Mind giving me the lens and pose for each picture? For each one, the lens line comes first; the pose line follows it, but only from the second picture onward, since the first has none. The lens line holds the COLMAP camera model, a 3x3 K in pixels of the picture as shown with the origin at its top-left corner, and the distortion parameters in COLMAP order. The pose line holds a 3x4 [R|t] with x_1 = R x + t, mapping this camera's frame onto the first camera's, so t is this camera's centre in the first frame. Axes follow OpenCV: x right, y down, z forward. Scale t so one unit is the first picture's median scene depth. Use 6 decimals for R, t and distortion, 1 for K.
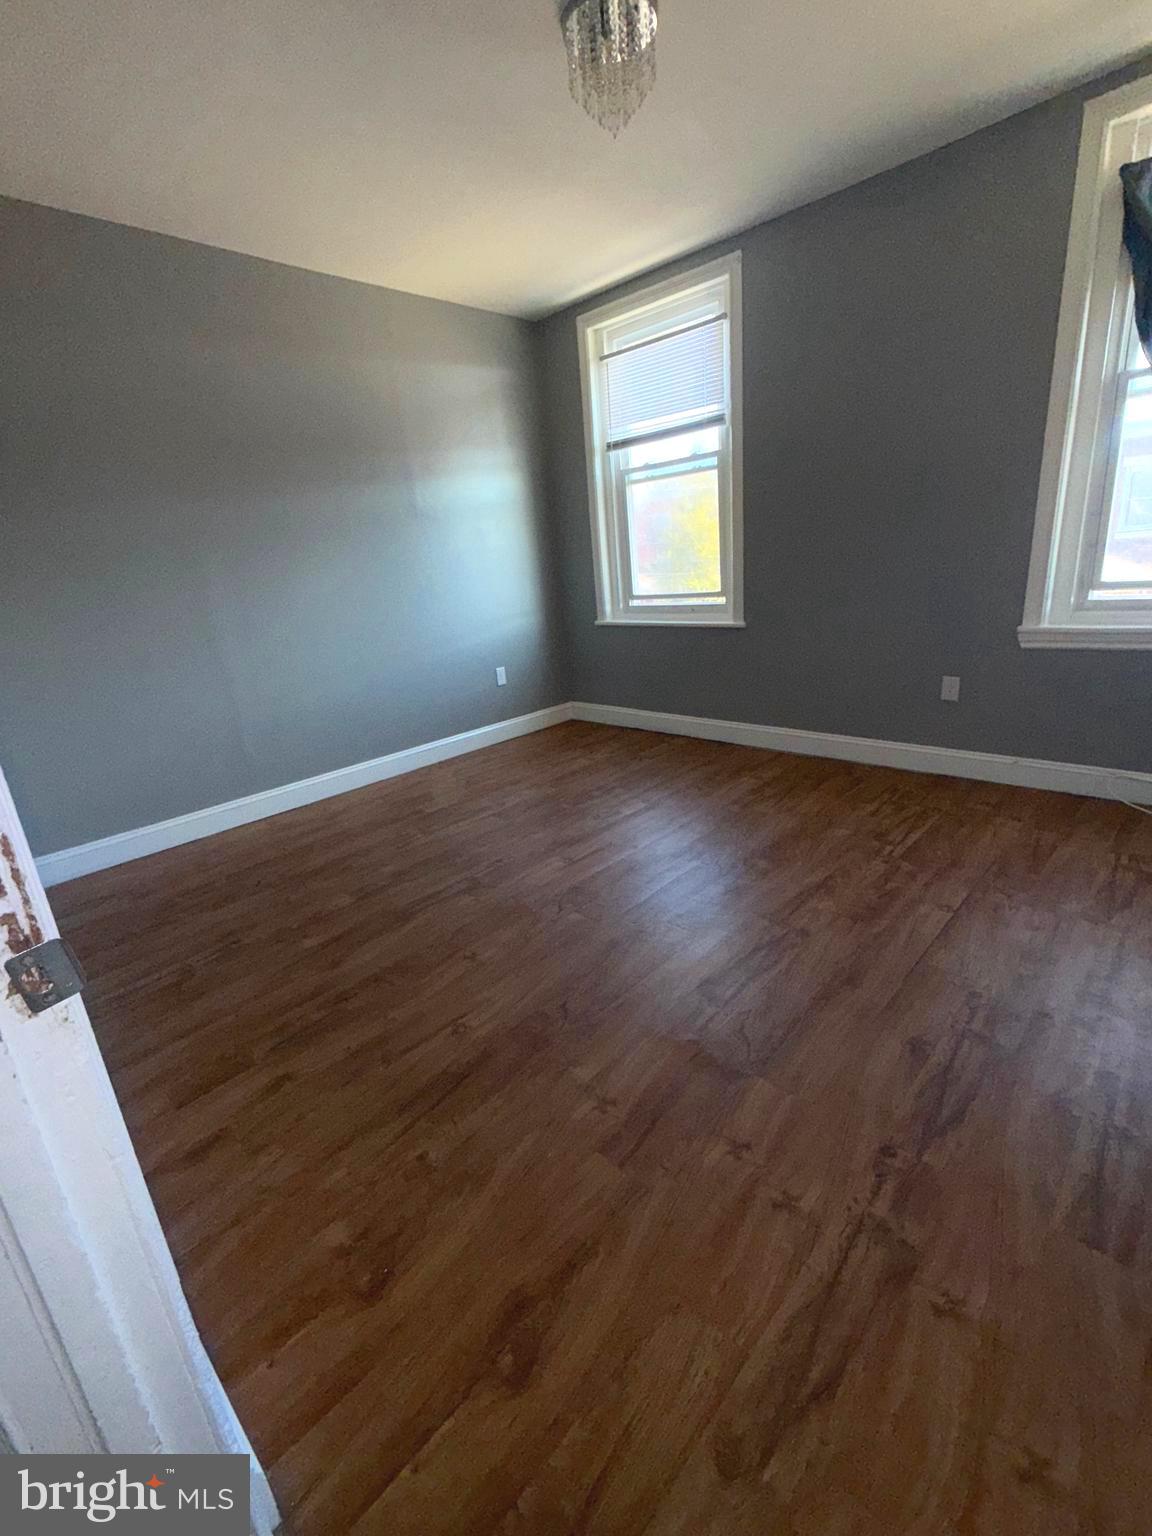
lens RADIAL K [[670.0, 0, 580.8], [0, 670.0, 764.8], [0, 0, 1]] dist [0.003932, -0.000743]
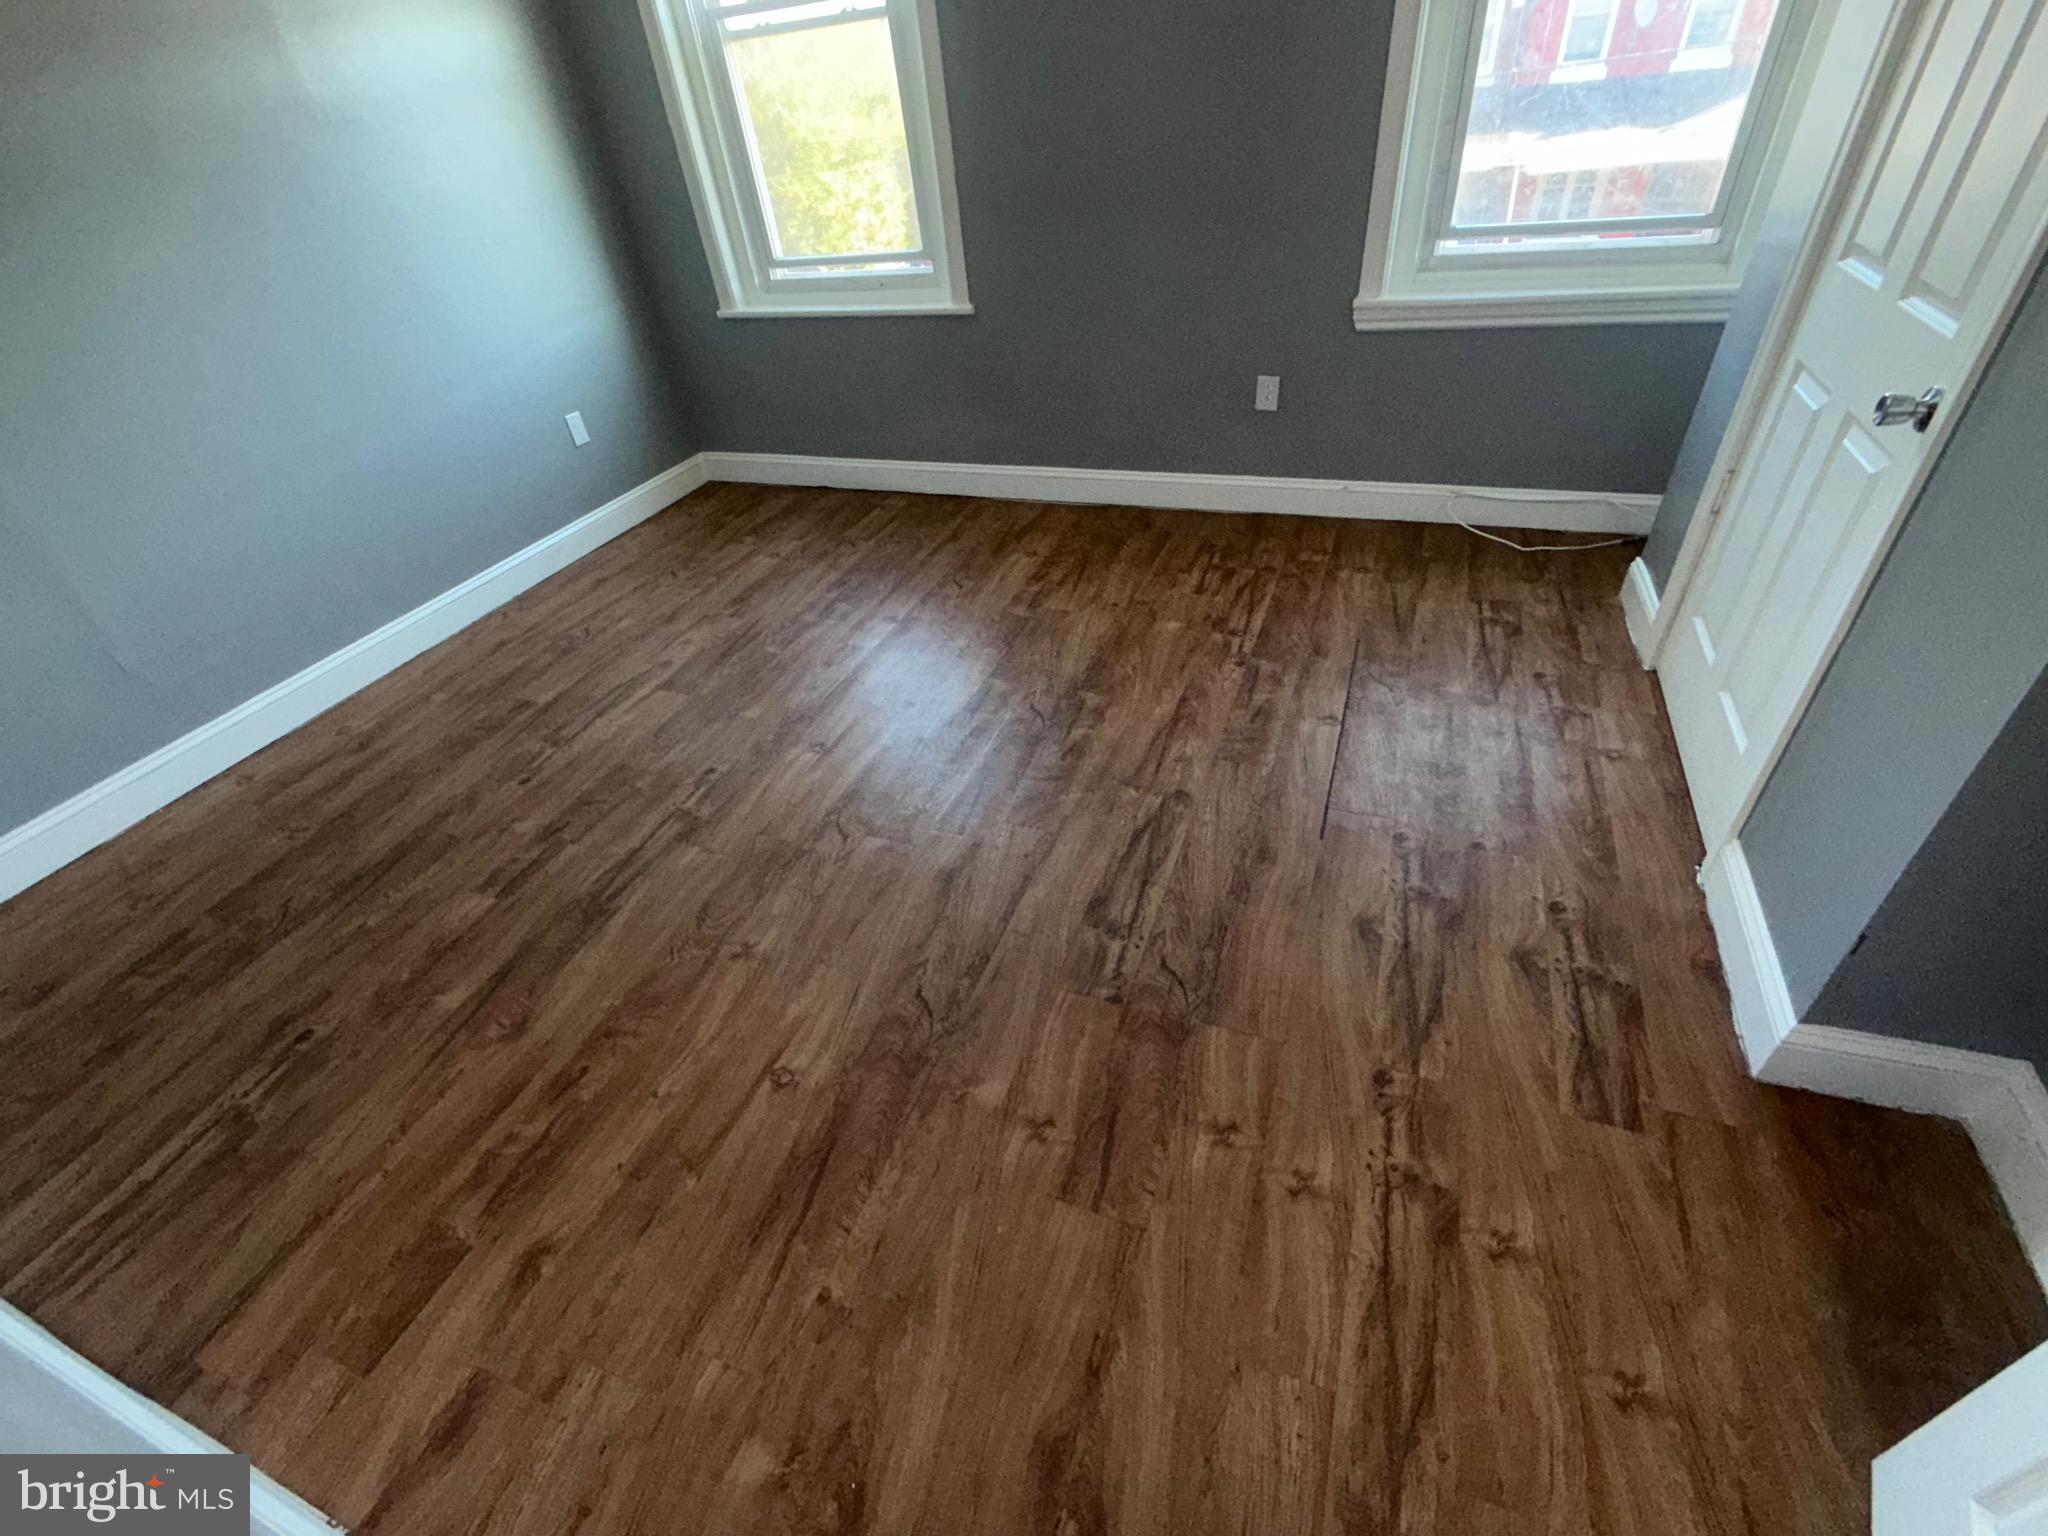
lens RADIAL K [[893.4, 0, 1026.8], [0, 893.4, 764.9], [0, 0, 1]] dist [0.003932, -0.000743]
pose [[0.924047, -0.235284, 0.301295, -0.112254], [0.129415, 0.934152, 0.332583, -0.124392], [-0.359707, -0.268330, 0.893650, 0.144164]]
